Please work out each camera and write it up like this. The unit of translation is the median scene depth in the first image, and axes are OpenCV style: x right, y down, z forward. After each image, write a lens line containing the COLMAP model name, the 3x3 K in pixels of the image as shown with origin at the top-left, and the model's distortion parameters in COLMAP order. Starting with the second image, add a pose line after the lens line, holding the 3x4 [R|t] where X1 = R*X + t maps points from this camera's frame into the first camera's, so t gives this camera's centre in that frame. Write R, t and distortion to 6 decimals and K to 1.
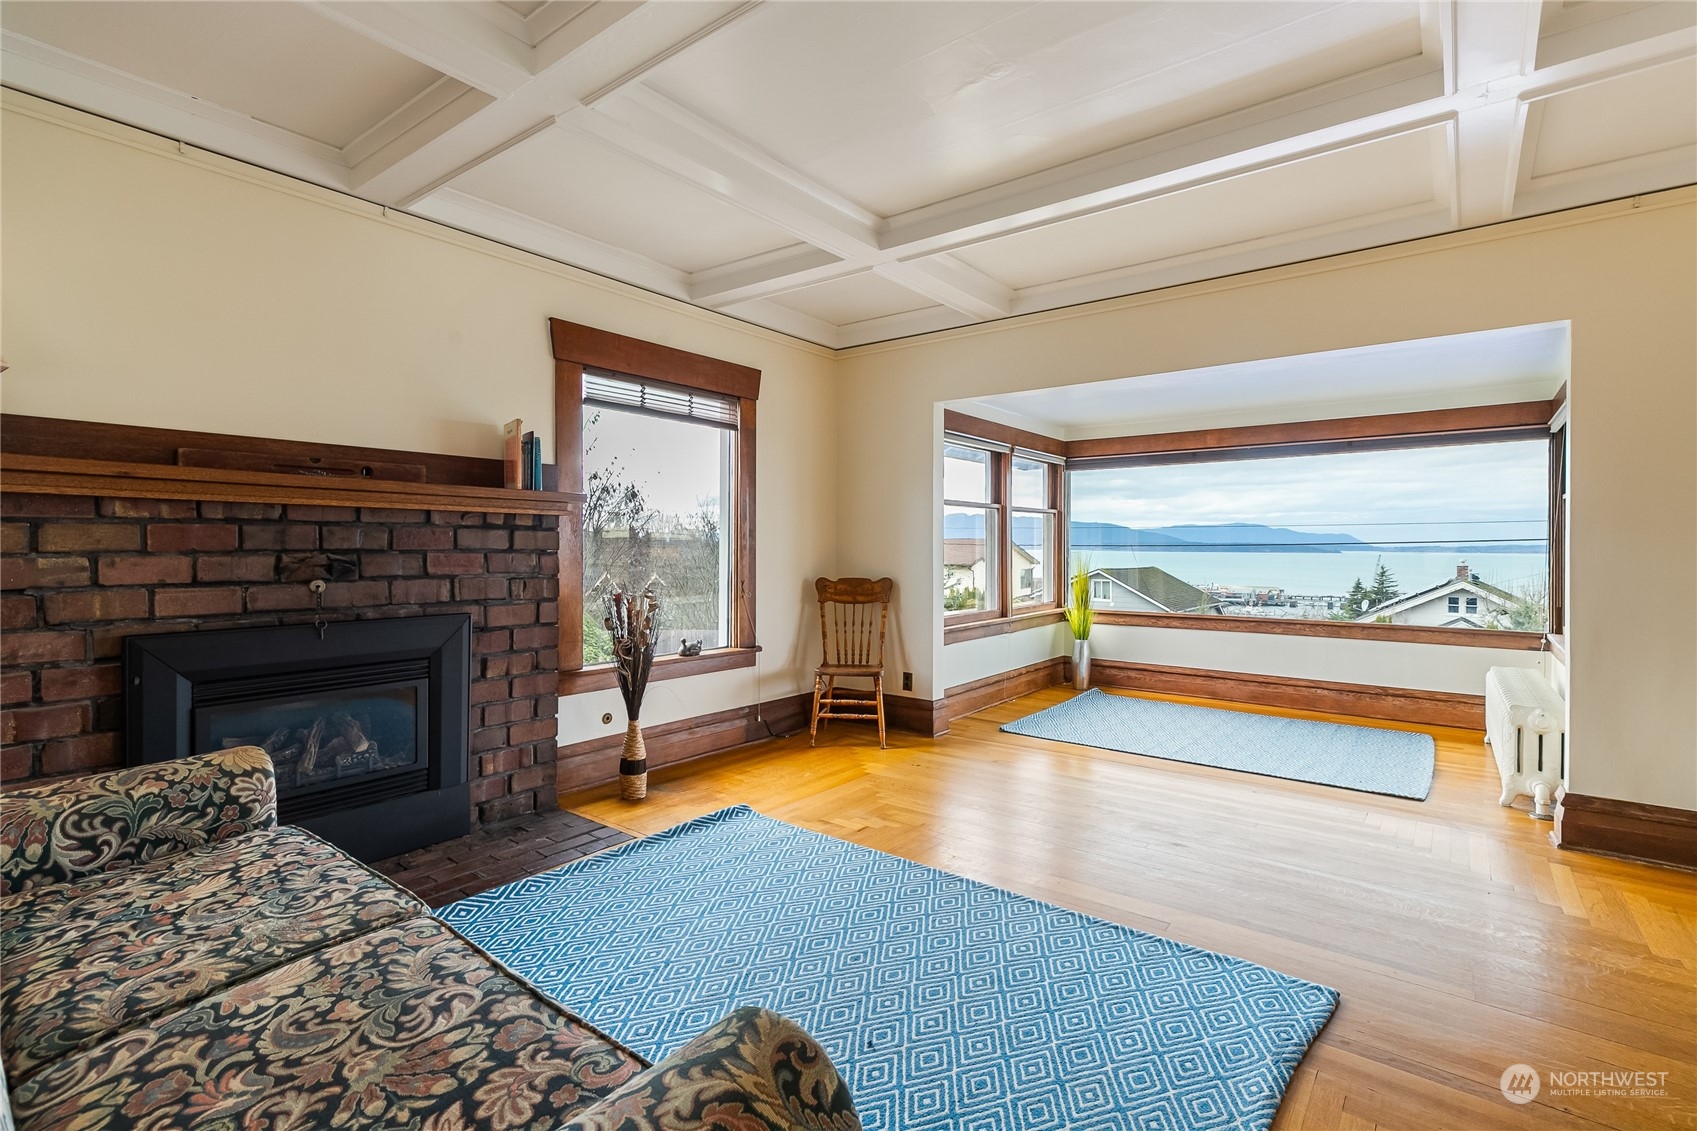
lens RADIAL K [[803.5, 0, 858.2], [0, 803.5, 544.8], [0, 0, 1]] dist [0.009143, -0.000180]
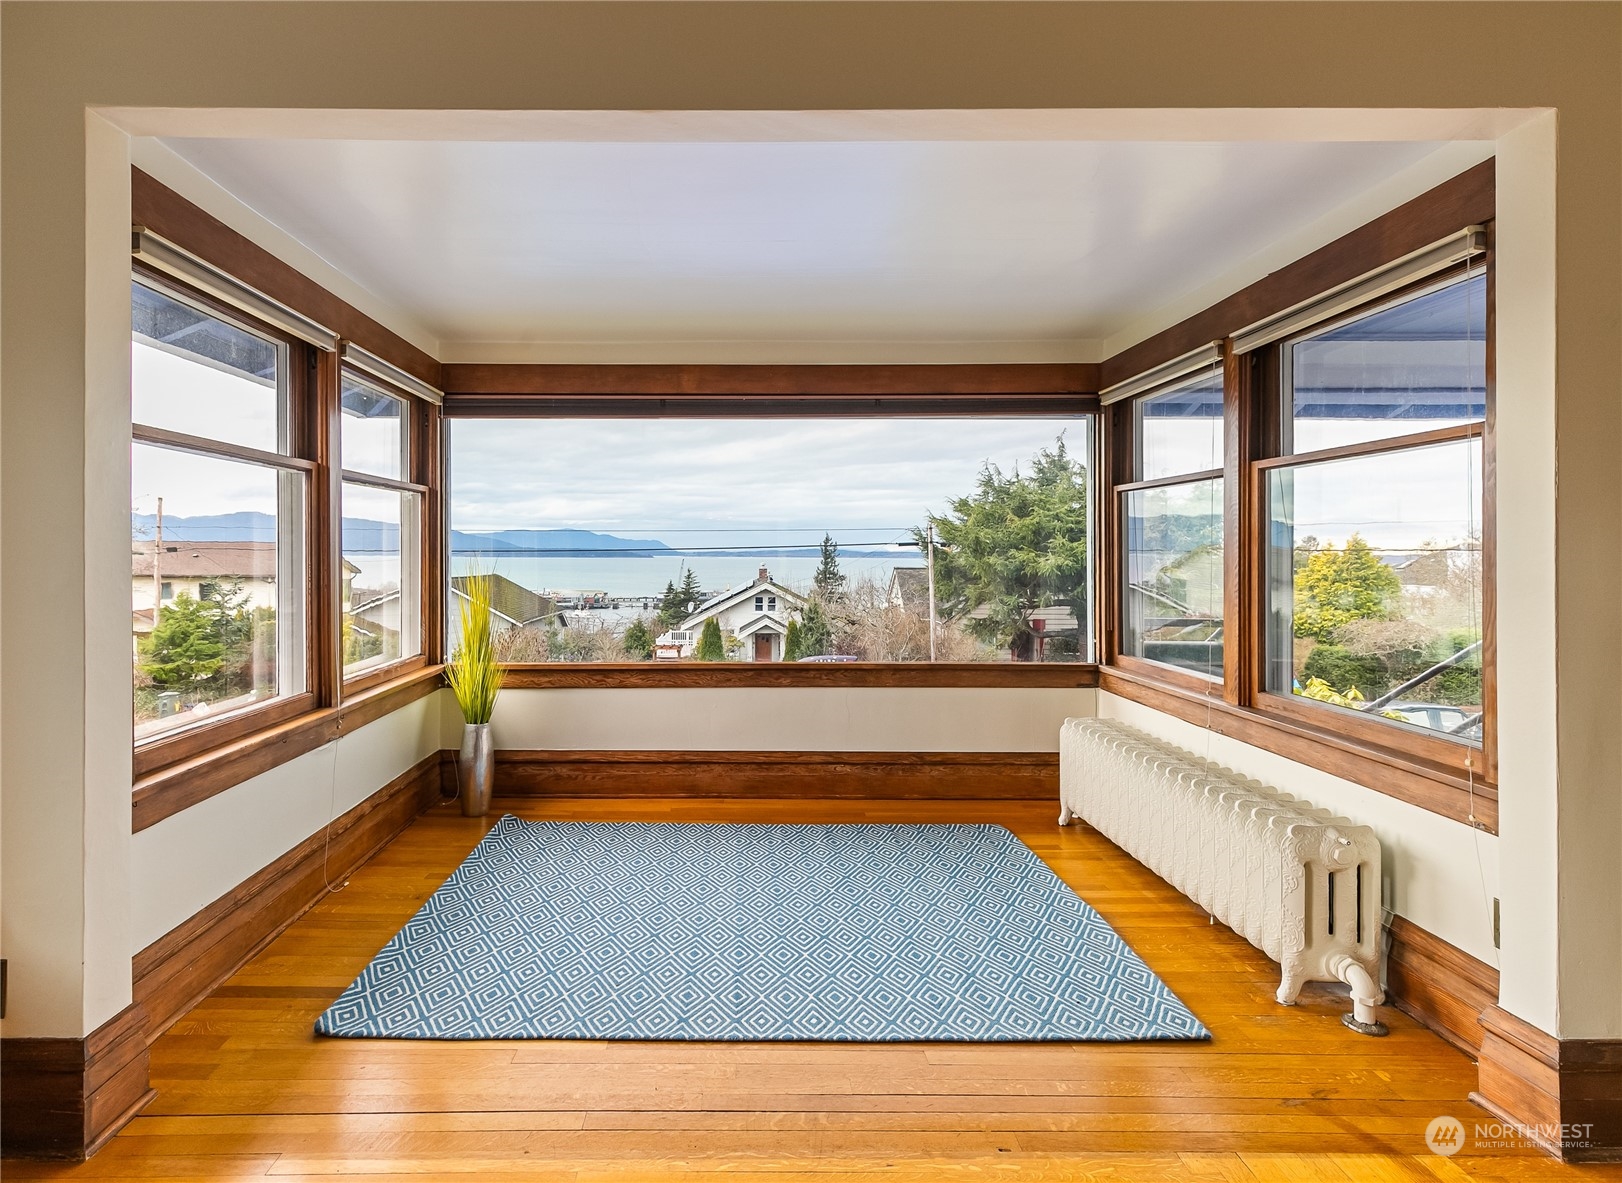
lens RADIAL K [[845.1, 0, 753.0], [0, 845.1, 550.6], [0, 0, 1]] dist [-0.002117, -0.000574]
pose [[0.791668, 0.000724, 0.610951, 0.081206], [-0.001093, 0.999999, 0.000230, 0.000408], [-0.610951, -0.000850, 0.791668, 0.467711]]
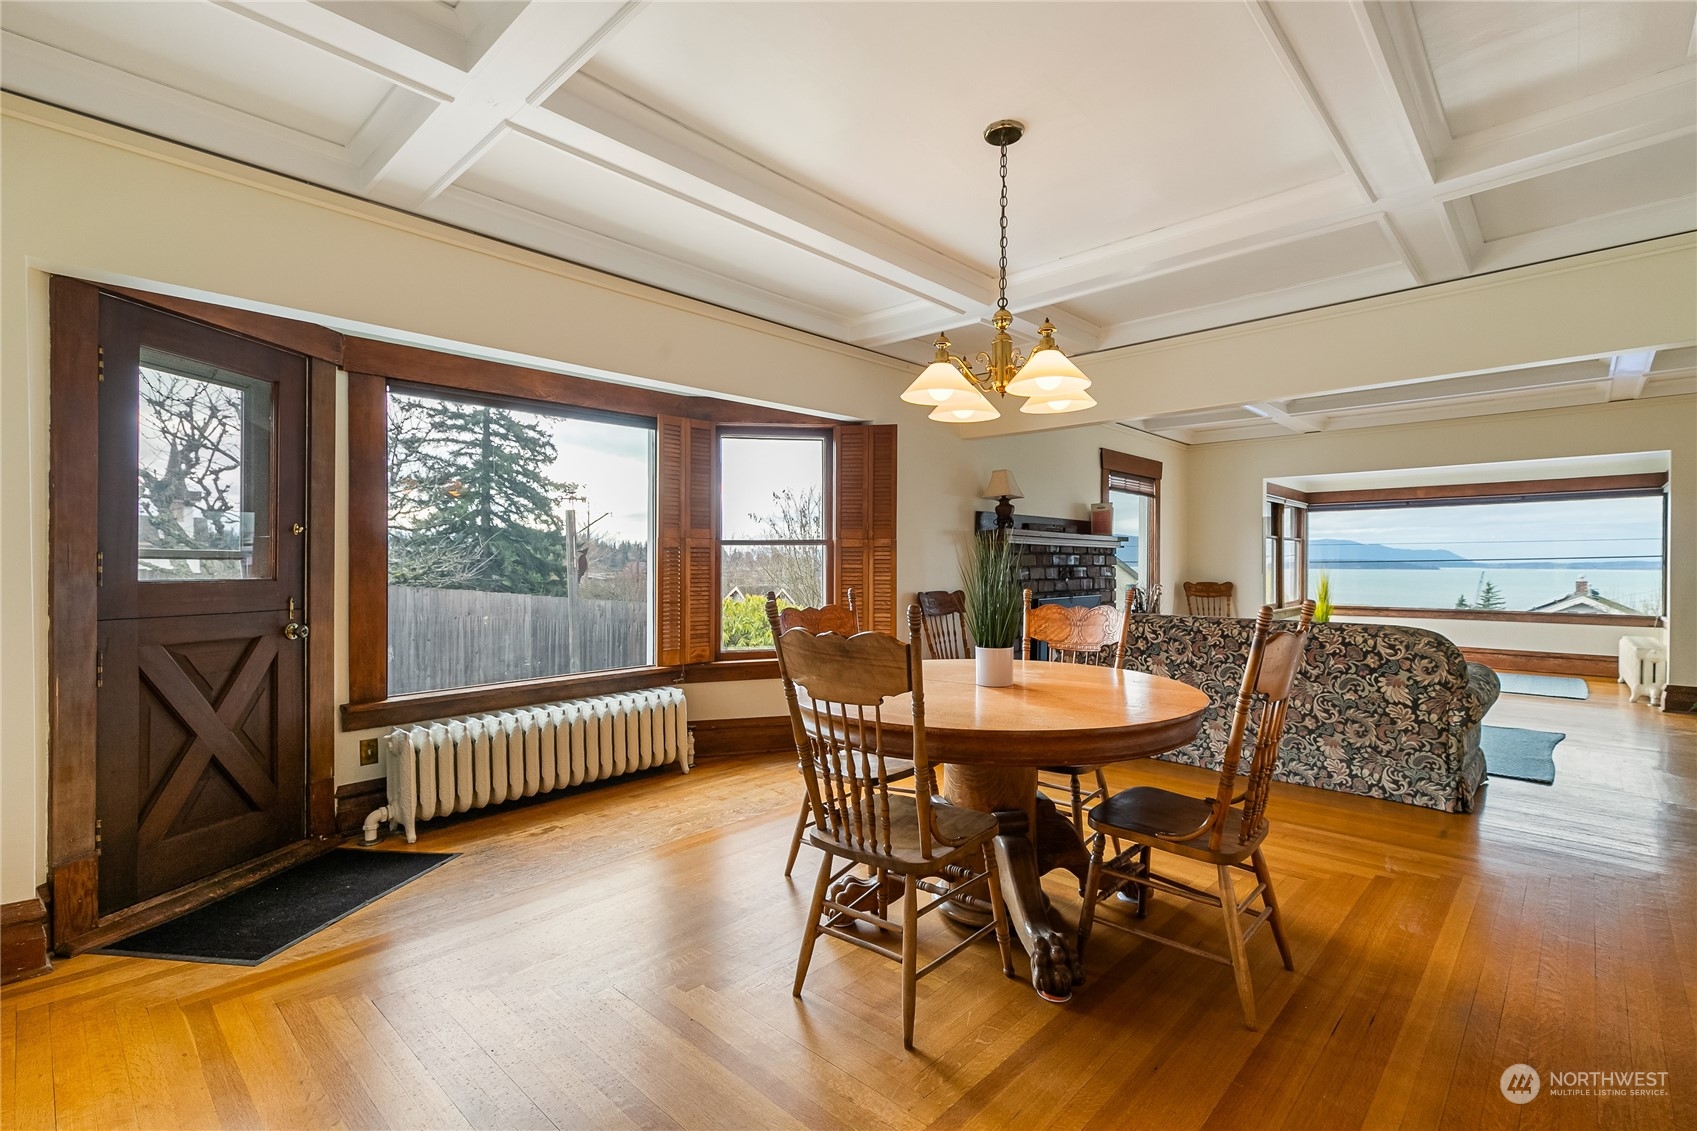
lens RADIAL K [[768.1, 0, 848.5], [0, 768.1, 565.5], [0, 0, 1]] dist [-0.000879, -0.000113]
pose [[0.993219, -0.000197, -0.116260, -0.486265], [0.000800, 0.999986, 0.005144, -0.002141], [0.116257, -0.005202, 0.993205, -0.593570]]
